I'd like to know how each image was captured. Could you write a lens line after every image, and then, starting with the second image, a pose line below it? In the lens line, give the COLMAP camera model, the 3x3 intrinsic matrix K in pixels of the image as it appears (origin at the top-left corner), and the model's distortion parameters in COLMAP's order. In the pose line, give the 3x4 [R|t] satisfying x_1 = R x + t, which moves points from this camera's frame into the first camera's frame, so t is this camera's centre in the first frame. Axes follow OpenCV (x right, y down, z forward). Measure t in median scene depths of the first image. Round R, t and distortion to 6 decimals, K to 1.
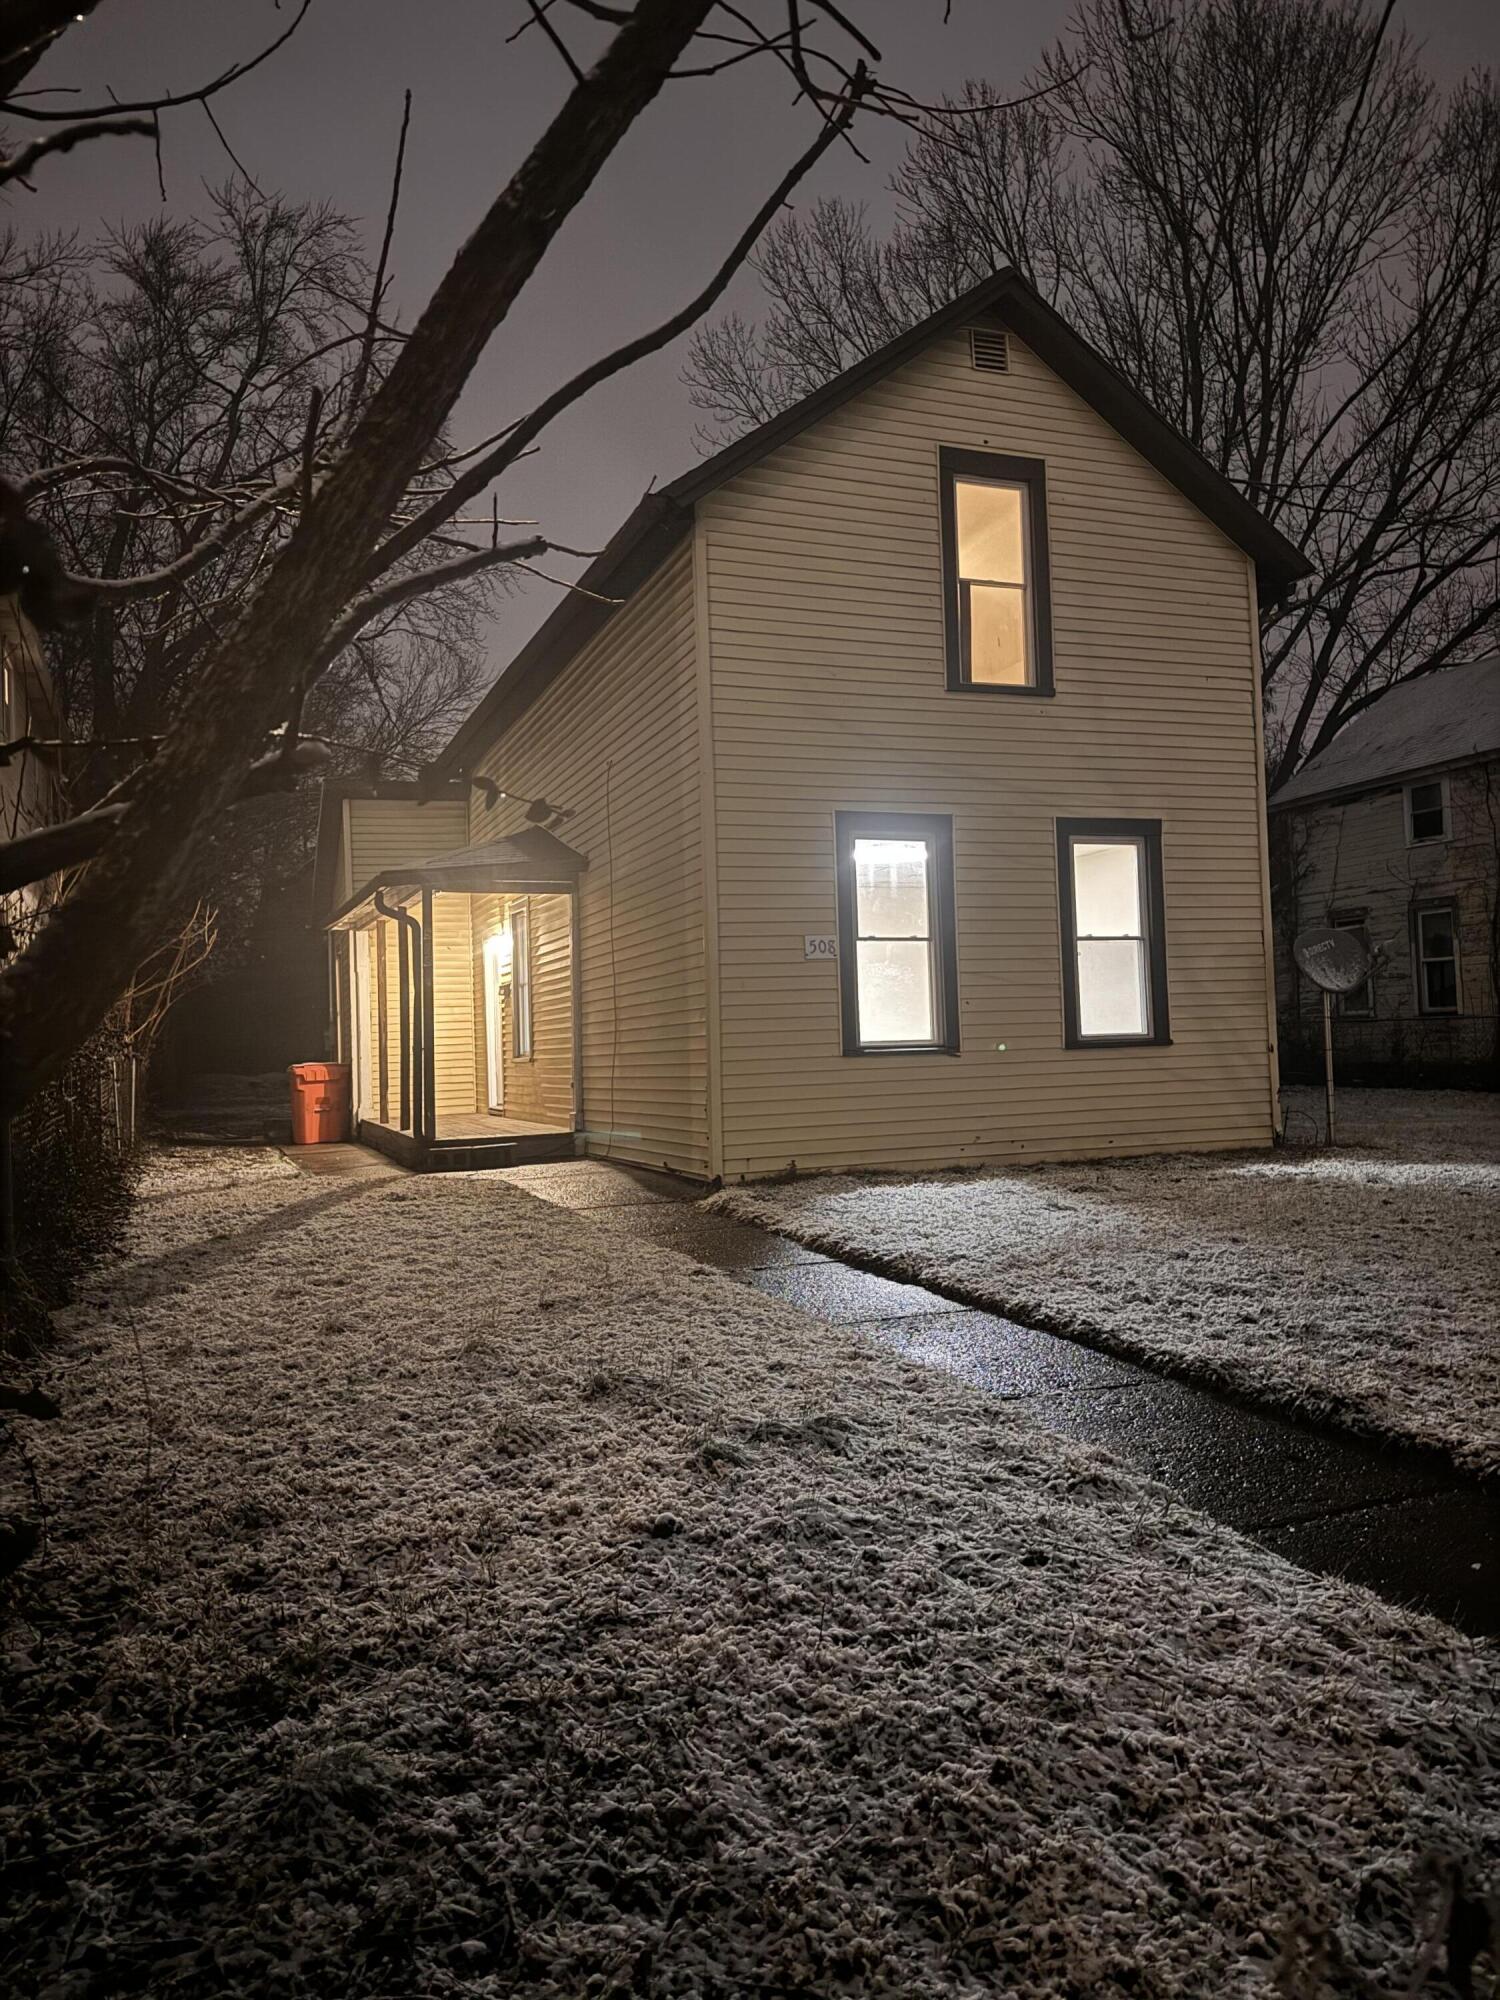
lens RADIAL K [[1381.7, 0, 750.0], [0, 1381.7, 1000.0], [0, 0, 1]] dist [0.064154, 0.000116]
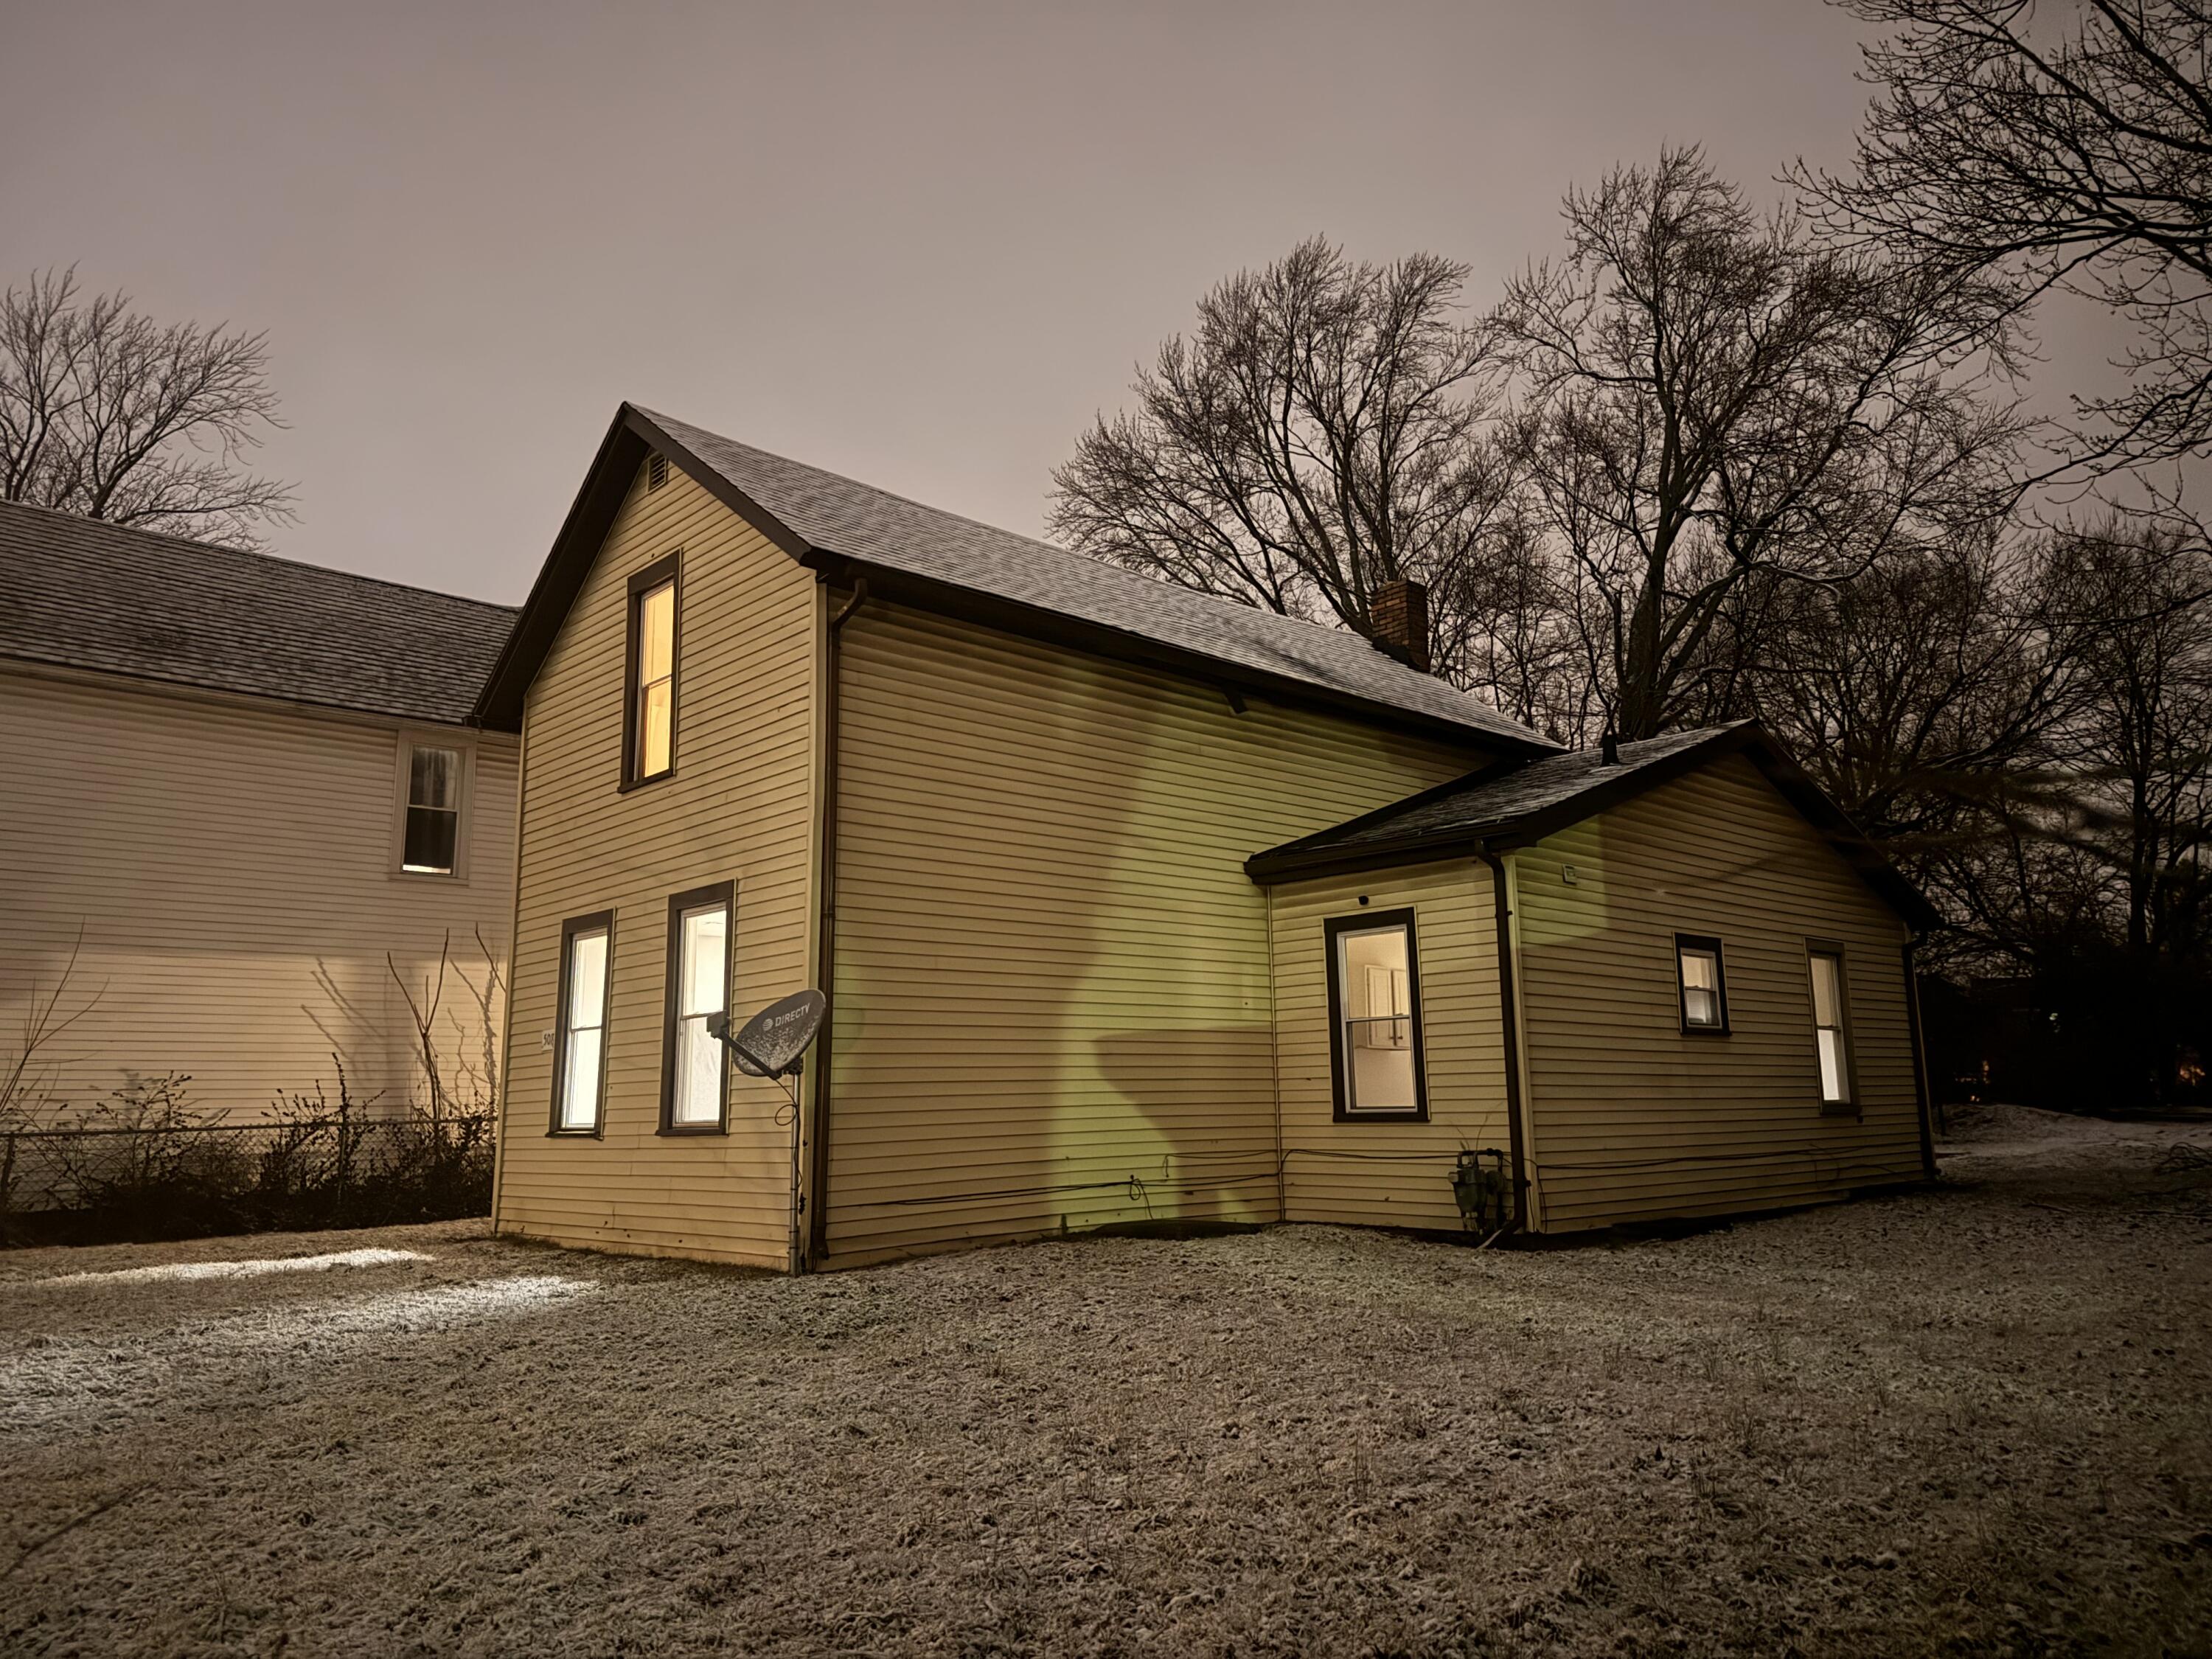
lens RADIAL K [[1528.1, 0, 1106.0], [0, 1528.1, 829.5], [0, 0, 1]] dist [0.064154, 0.000116]
pose [[0.364162, -0.138784, -0.920937, 1.330946], [0.045504, 0.990305, -0.131244, -0.020749], [0.930223, 0.005887, 0.366947, 0.878516]]
